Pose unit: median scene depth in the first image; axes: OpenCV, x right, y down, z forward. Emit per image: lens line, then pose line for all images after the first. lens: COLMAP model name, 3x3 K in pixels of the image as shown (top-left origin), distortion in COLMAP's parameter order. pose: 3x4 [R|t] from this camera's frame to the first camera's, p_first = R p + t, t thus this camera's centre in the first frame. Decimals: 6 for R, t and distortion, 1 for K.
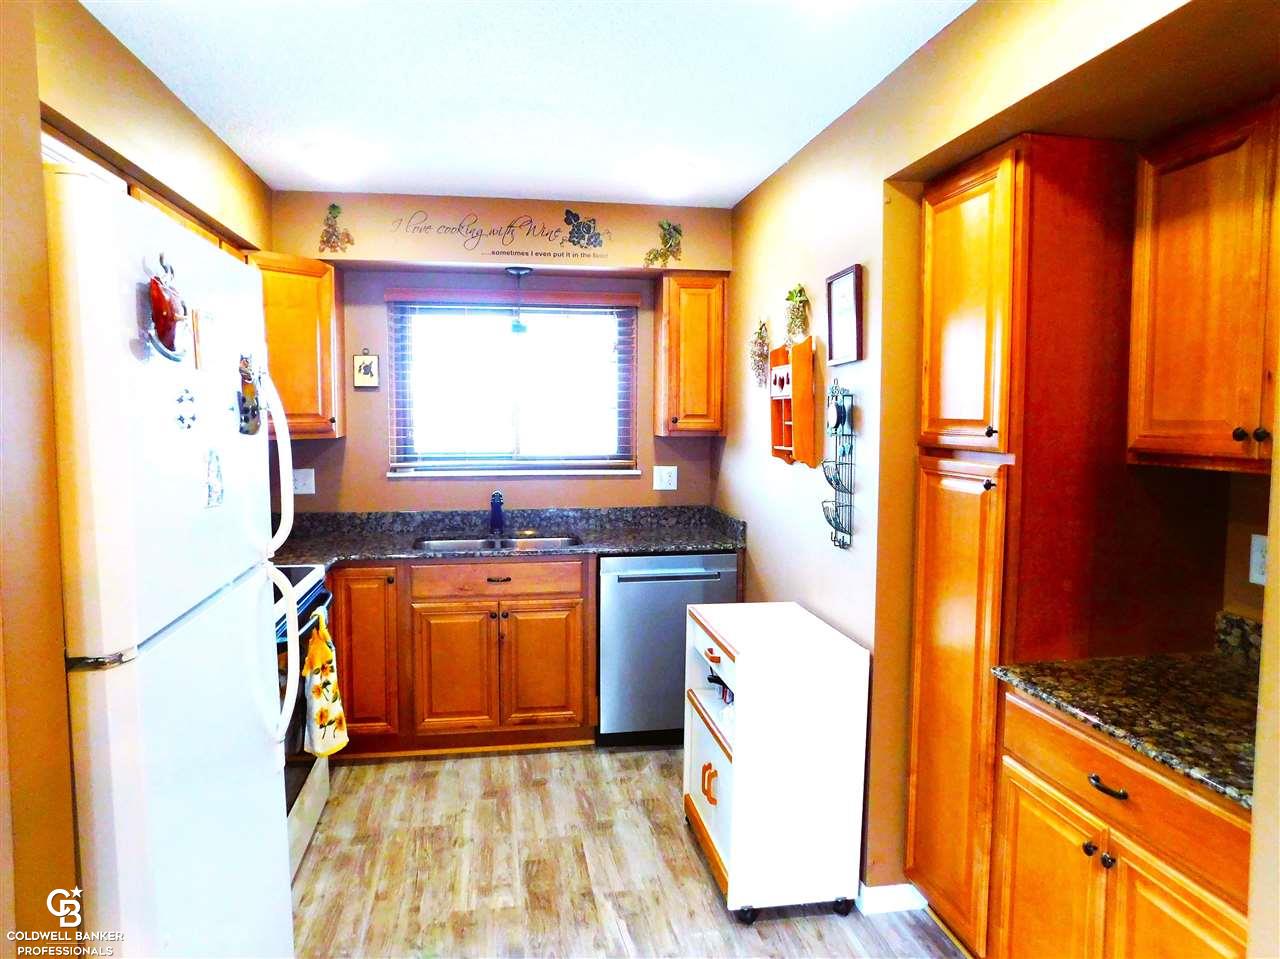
lens RADIAL K [[862.6, 0, 640.0], [0, 862.6, 479.5], [0, 0, 1]] dist [-0.063454, 0.057046]
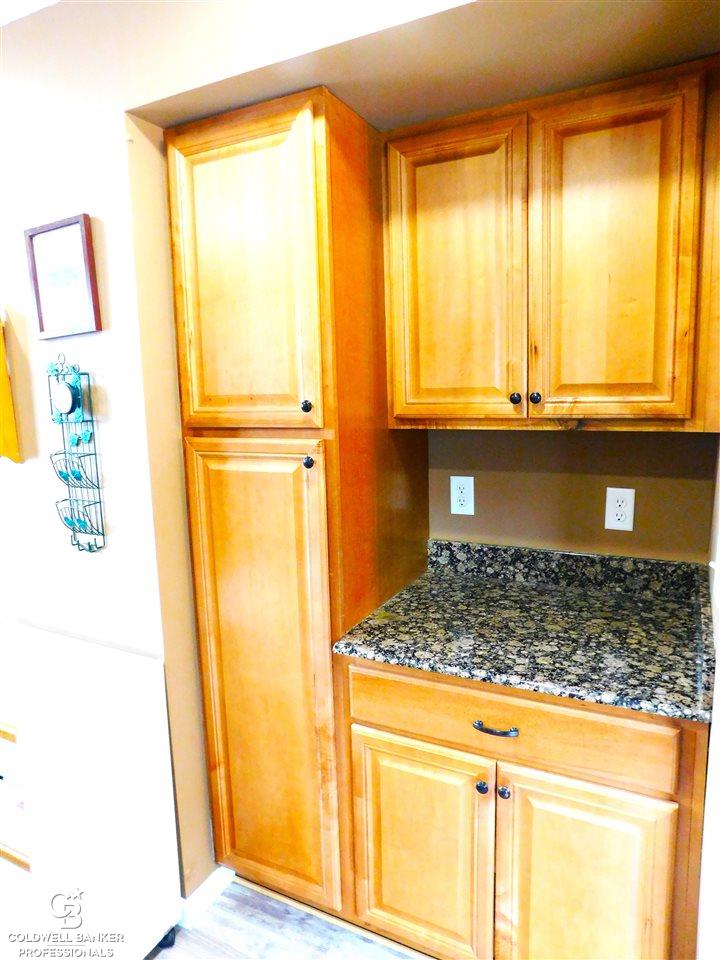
lens RADIAL K [[647.0, 0, 360.0], [0, 647.0, 480.0], [0, 0, 1]] dist [-0.063454, 0.057046]
pose [[0.611449, -0.141207, 0.778582, -0.097497], [0.093027, 0.989953, 0.106485, -0.036983], [-0.785796, 0.007319, 0.618442, 0.403357]]
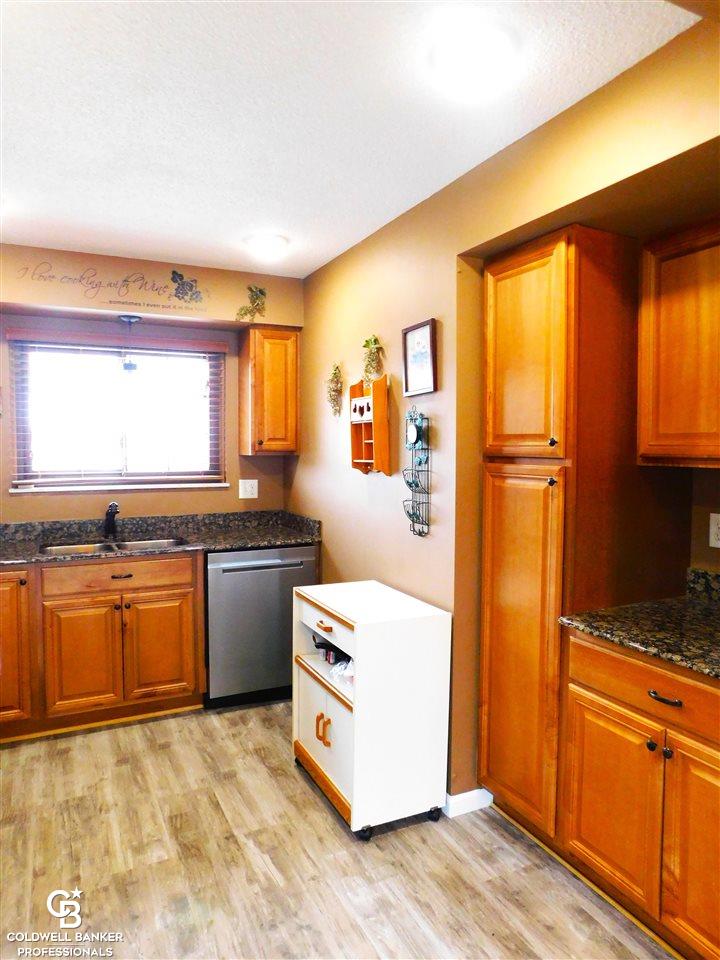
lens RADIAL K [[639.2, 0, 360.0], [0, 639.2, 480.0], [0, 0, 1]] dist [-0.058789, 0.052235]
pose [[0.960309, -0.016174, 0.278469, -0.126883], [0.022768, 0.999531, -0.020463, 0.013118], [-0.278008, 0.025991, 0.960227, 0.098614]]
